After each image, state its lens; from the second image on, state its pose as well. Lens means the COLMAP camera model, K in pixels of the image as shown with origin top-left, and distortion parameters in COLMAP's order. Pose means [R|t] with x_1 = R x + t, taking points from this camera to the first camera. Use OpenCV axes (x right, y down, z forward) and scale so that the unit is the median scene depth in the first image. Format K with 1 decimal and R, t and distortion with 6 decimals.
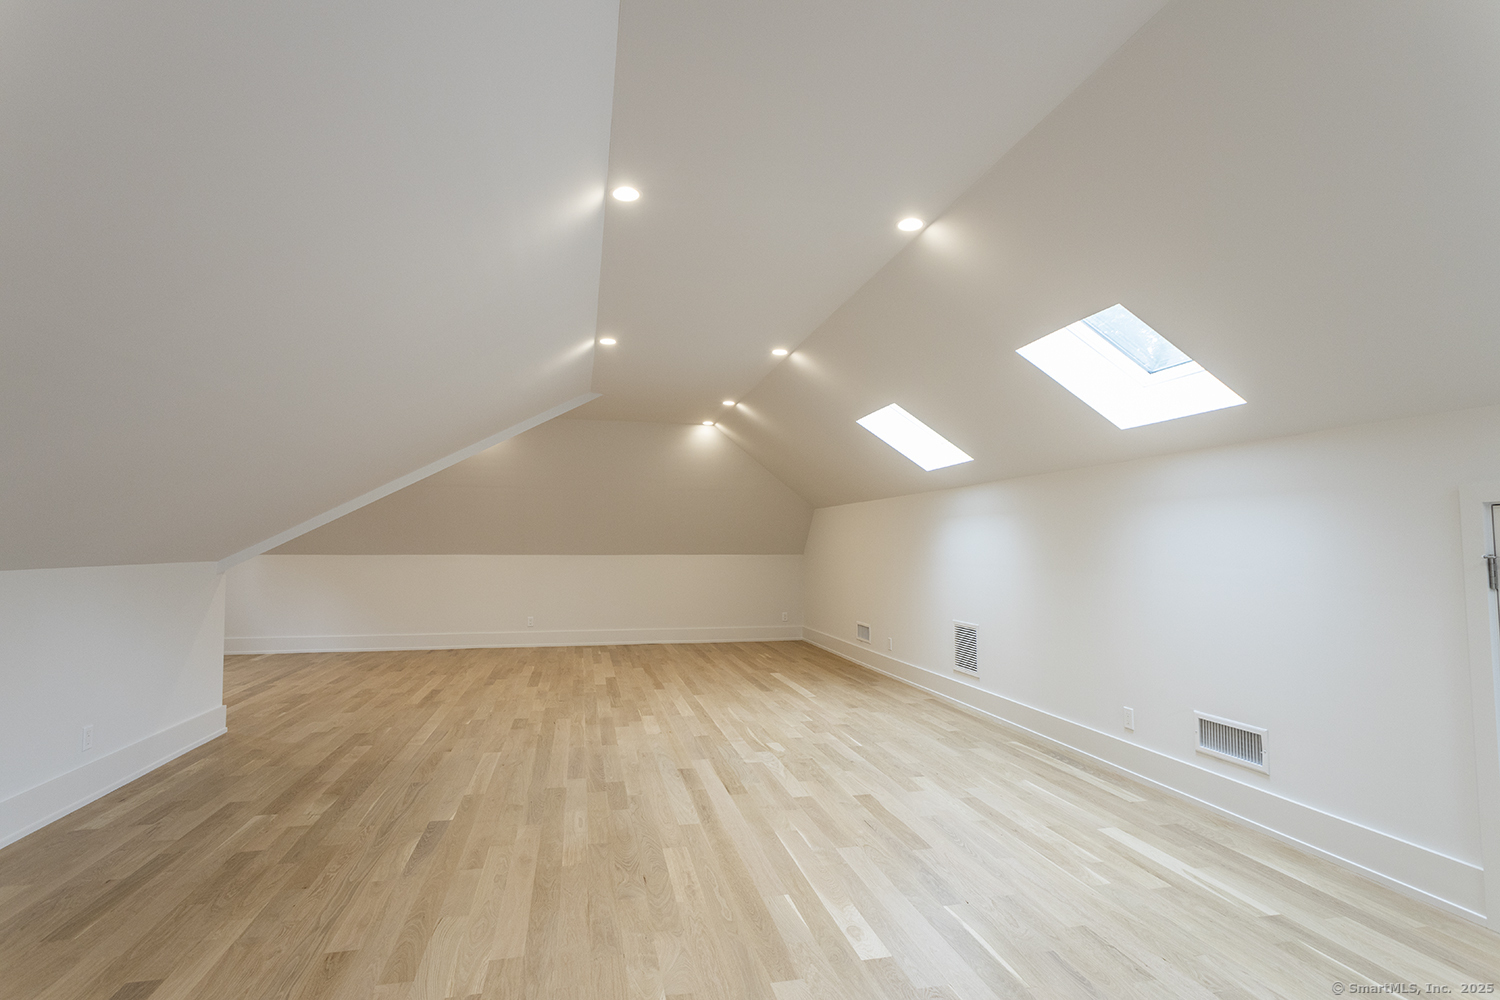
lens RADIAL K [[728.9, 0, 754.5], [0, 728.9, 499.7], [0, 0, 1]] dist [-0.002507, 0.000278]
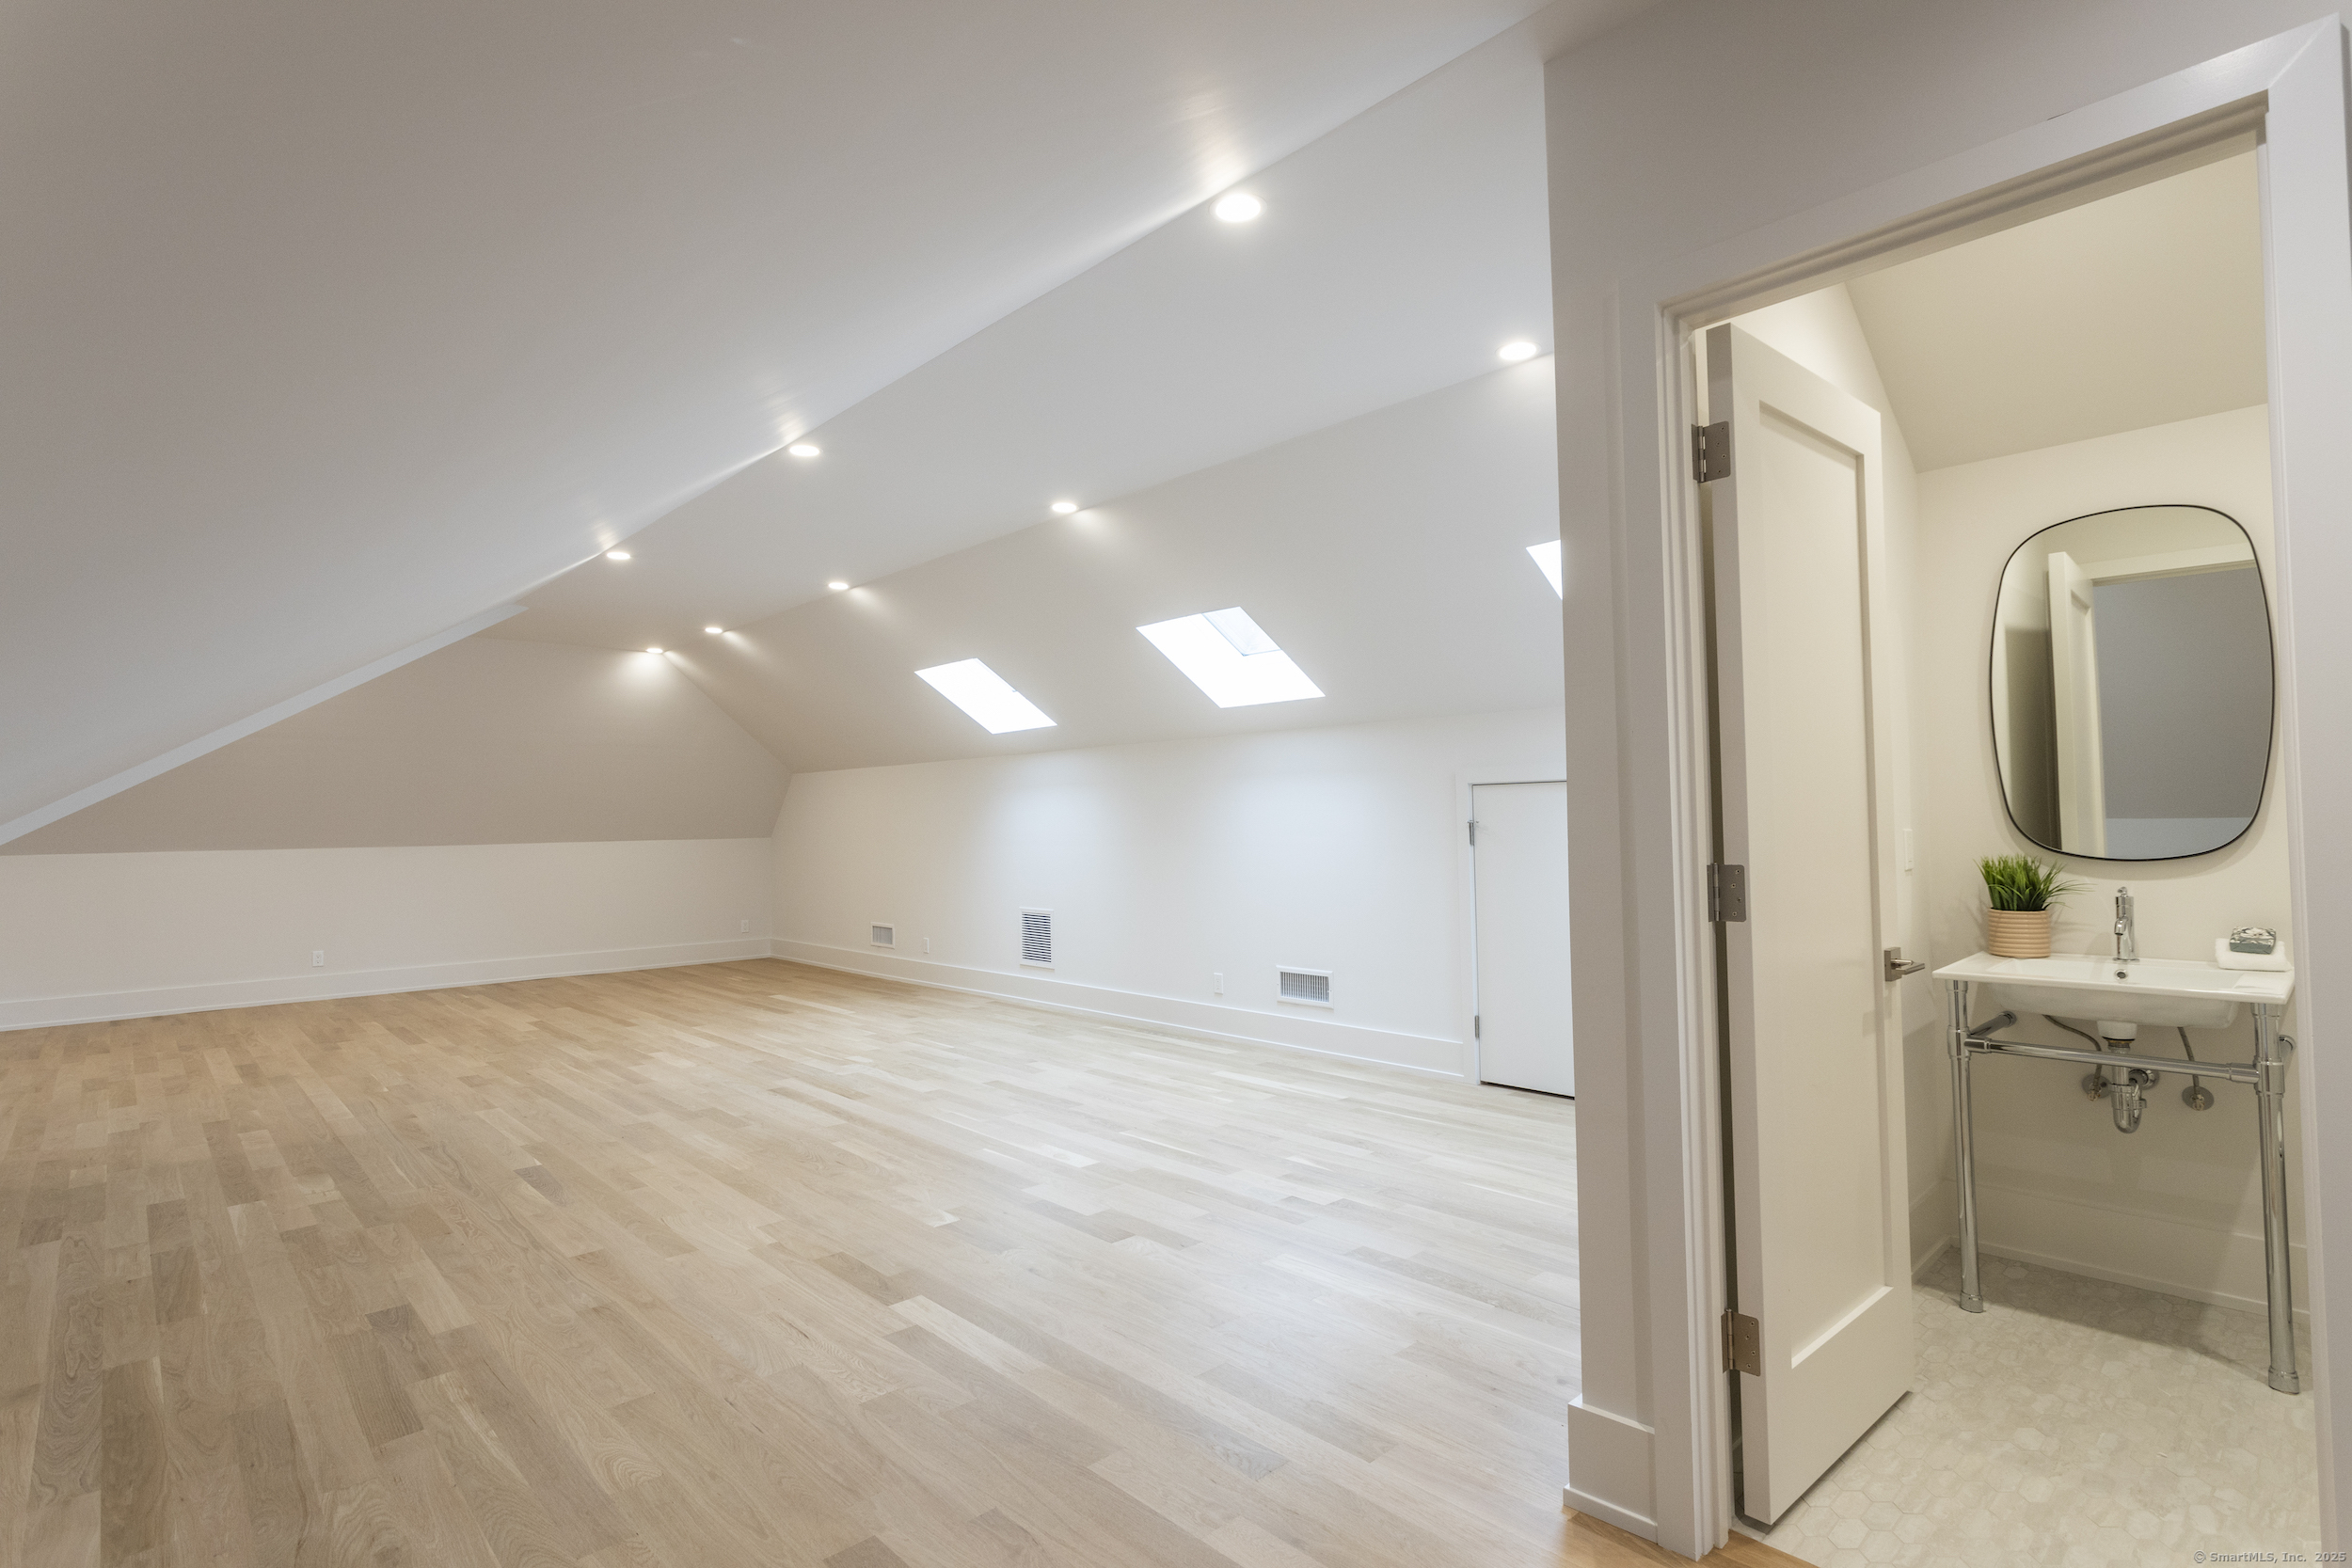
lens RADIAL K [[1142.7, 0, 1176.9], [0, 1142.7, 784.4], [0, 0, 1]] dist [-0.002507, 0.000278]
pose [[0.863935, -0.001231, 0.503602, -0.443731], [-0.014017, 0.999551, 0.026490, -0.033960], [-0.503409, -0.029944, 0.863529, -0.461657]]
